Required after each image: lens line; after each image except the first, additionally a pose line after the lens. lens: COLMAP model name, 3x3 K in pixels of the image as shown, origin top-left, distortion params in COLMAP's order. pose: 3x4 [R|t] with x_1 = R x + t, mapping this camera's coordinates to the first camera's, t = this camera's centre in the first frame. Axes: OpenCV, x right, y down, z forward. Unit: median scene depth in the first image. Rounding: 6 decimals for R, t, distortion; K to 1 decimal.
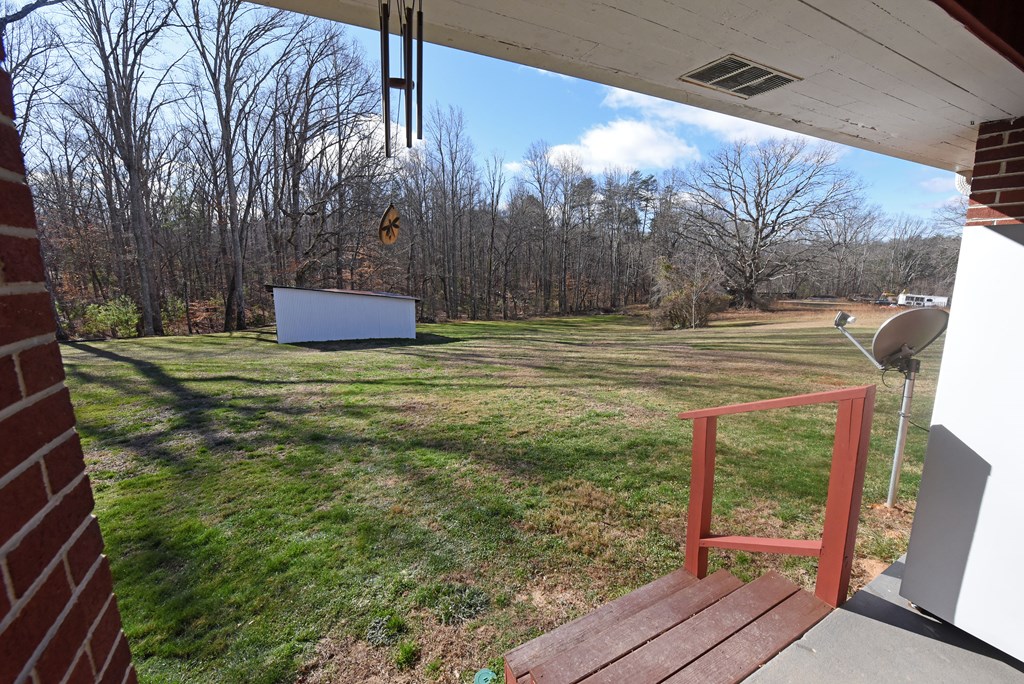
lens RADIAL K [[411.4, 0, 514.3], [0, 411.4, 334.2], [0, 0, 1]] dist [-0.015483, -0.000255]
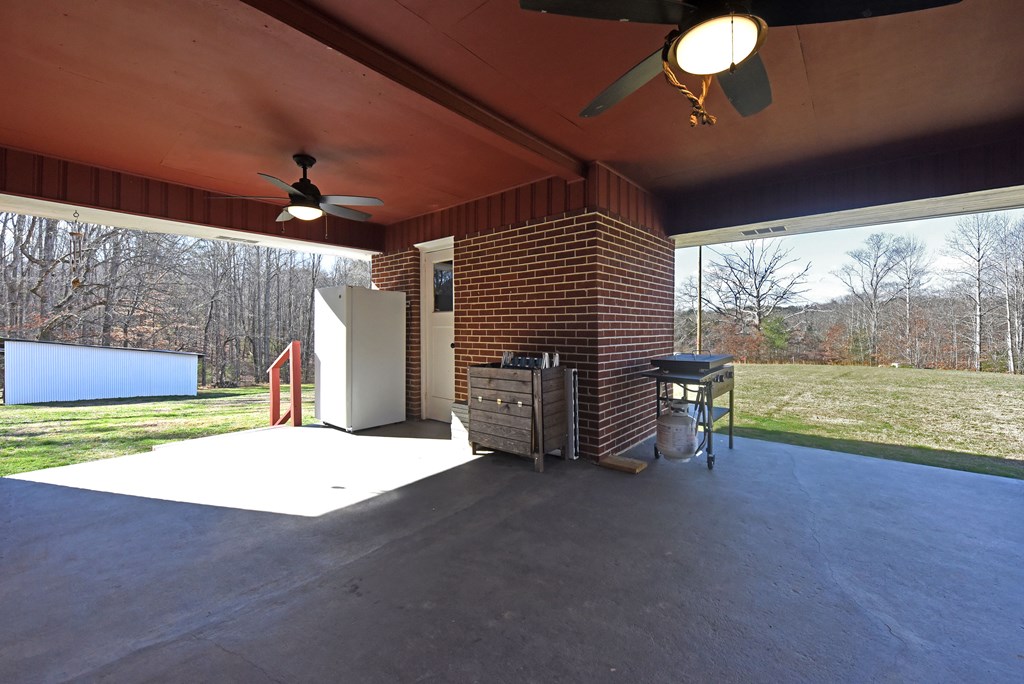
lens RADIAL K [[411.4, 0, 514.3], [0, 411.4, 334.2], [0, 0, 1]] dist [-0.015483, -0.000255]
pose [[0.927688, 0.006506, 0.373300, 0.048206], [0.050849, 0.988330, -0.143591, 0.023109], [-0.369878, 0.152189, 0.916531, -0.089864]]
